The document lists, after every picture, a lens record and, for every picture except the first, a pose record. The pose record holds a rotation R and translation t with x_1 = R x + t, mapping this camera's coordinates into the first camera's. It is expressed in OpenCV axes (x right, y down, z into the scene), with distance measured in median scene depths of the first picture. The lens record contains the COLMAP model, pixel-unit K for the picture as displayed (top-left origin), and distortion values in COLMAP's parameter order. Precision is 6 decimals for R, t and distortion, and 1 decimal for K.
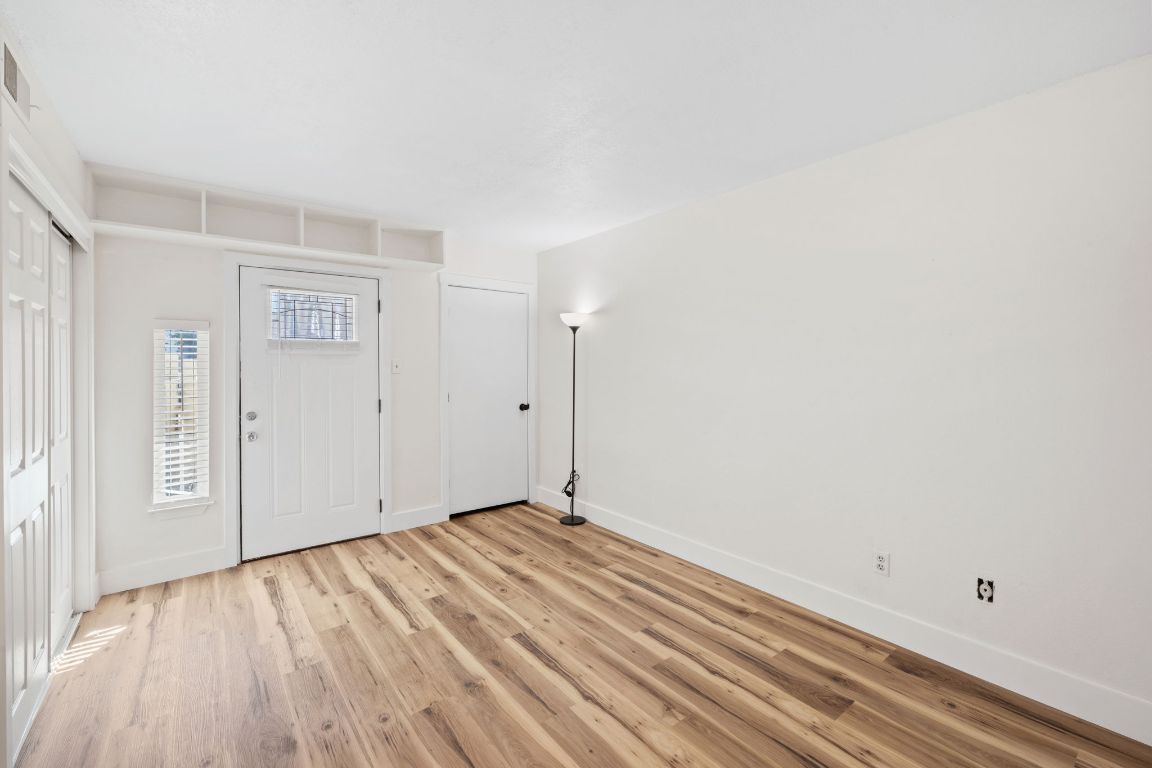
lens RADIAL K [[482.7, 0, 574.1], [0, 482.7, 376.7], [0, 0, 1]] dist [0.000231, -0.000032]
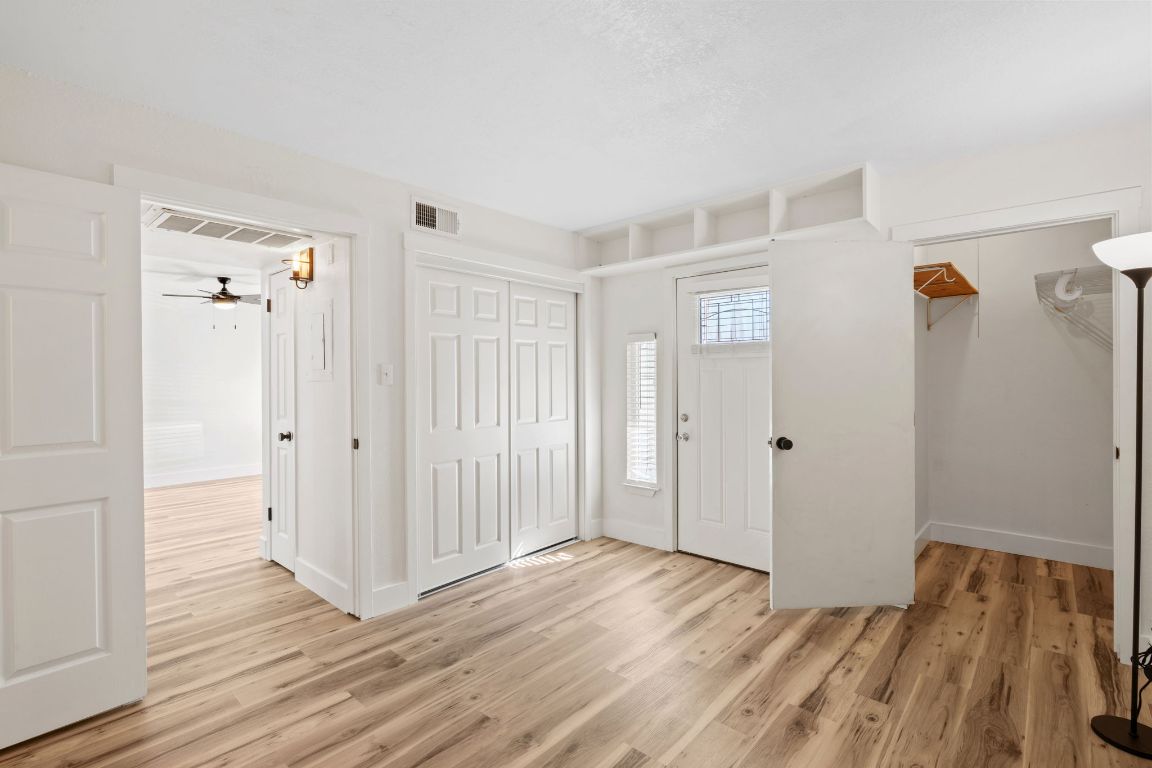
lens RADIAL K [[524.9, 0, 572.8], [0, 524.9, 392.4], [0, 0, 1]] dist [-0.007997, 0.001737]
pose [[0.176408, 0.032248, -0.983789, 0.468118], [-0.014195, 0.999443, 0.030216, -0.008290], [0.984215, 0.008635, 0.176767, 0.602107]]
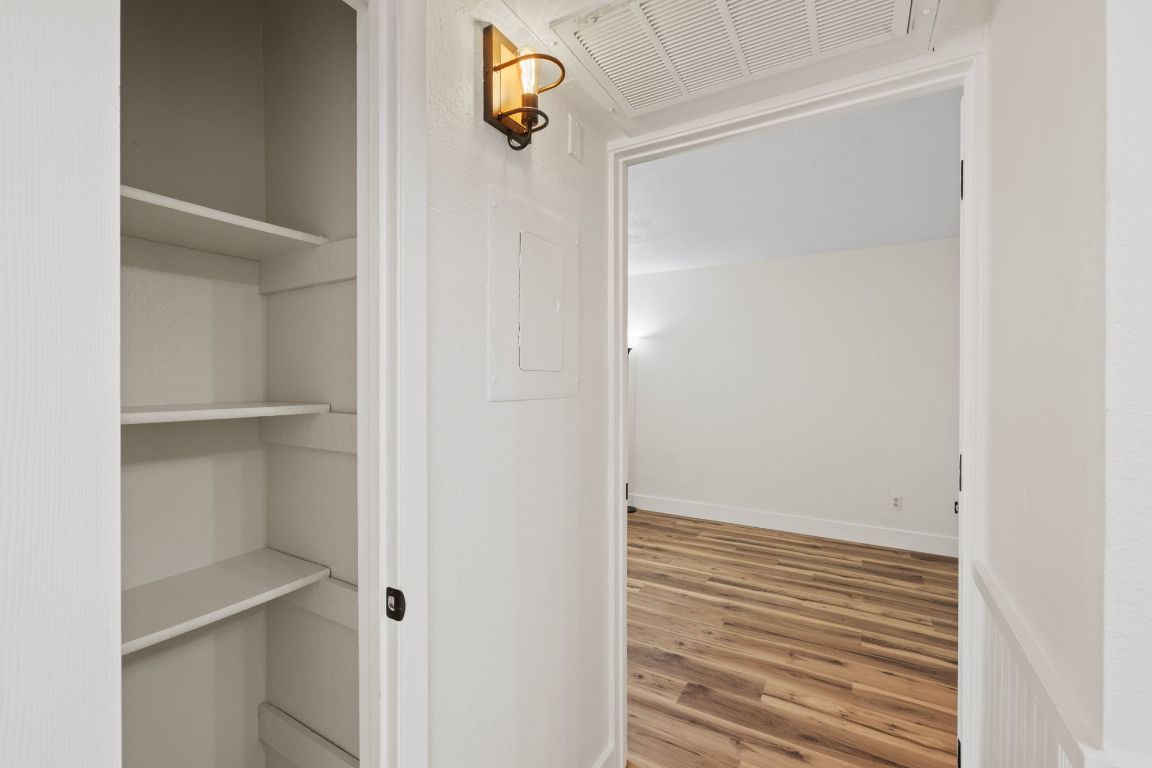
lens RADIAL K [[482.7, 0, 574.1], [0, 482.7, 376.7], [0, 0, 1]] dist [0.000231, -0.000032]
pose [[0.929790, 0.011230, 0.367920, -0.769645], [-0.000434, 0.999567, -0.029413, 0.004681], [-0.368091, 0.027189, 0.929392, -0.107420]]
